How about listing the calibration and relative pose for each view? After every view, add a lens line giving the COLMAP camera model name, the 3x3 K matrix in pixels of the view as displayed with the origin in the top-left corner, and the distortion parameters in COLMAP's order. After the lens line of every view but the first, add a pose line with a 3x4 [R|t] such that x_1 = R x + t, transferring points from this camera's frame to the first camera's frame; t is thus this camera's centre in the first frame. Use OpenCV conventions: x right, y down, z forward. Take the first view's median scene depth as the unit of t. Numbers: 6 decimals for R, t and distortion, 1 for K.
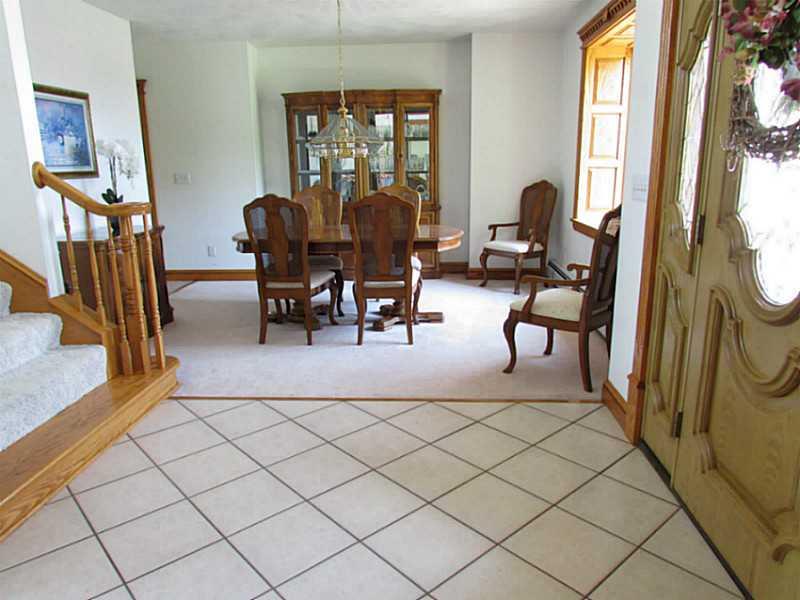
lens RADIAL K [[583.1, 0, 400.0], [0, 583.1, 302.9], [0, 0, 1]] dist [-0.008841, -0.009739]
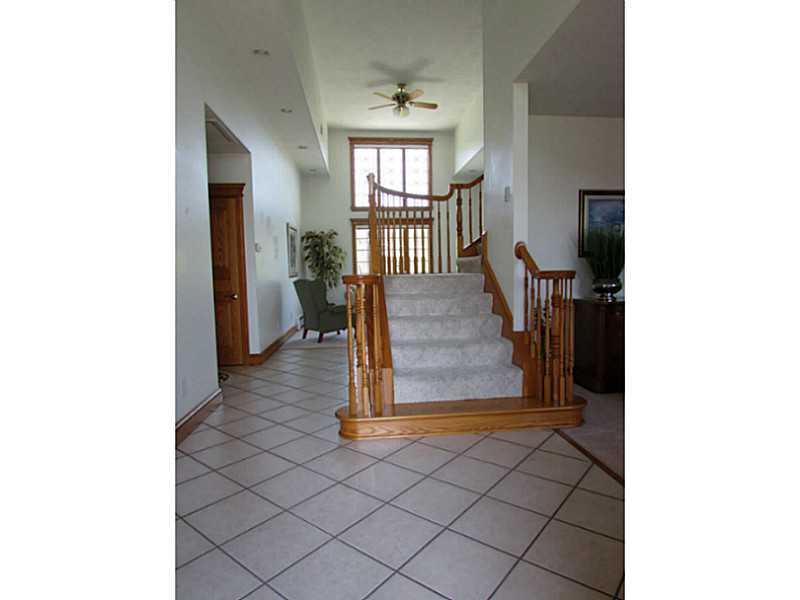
lens RADIAL K [[439.4, 0, 405.6], [0, 439.4, 298.4], [0, 0, 1]] dist [-0.006156, 0.000208]
pose [[0.182592, 0.081650, -0.979793, 0.453621], [-0.218124, 0.975076, 0.040608, -0.076409], [0.958688, 0.206302, 0.195851, 0.493485]]
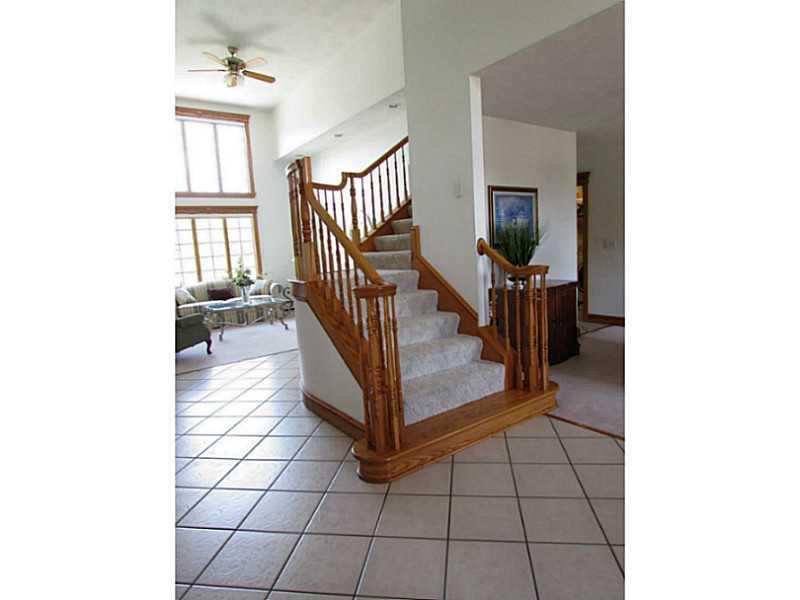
lens RADIAL K [[439.4, 0, 401.0], [0, 439.4, 296.3], [0, 0, 1]] dist [-0.006156, 0.000208]
pose [[0.651506, 0.069255, -0.755476, 0.123393], [-0.134550, 0.990586, -0.025226, -0.031096], [0.746616, 0.118085, 0.654691, 0.092098]]
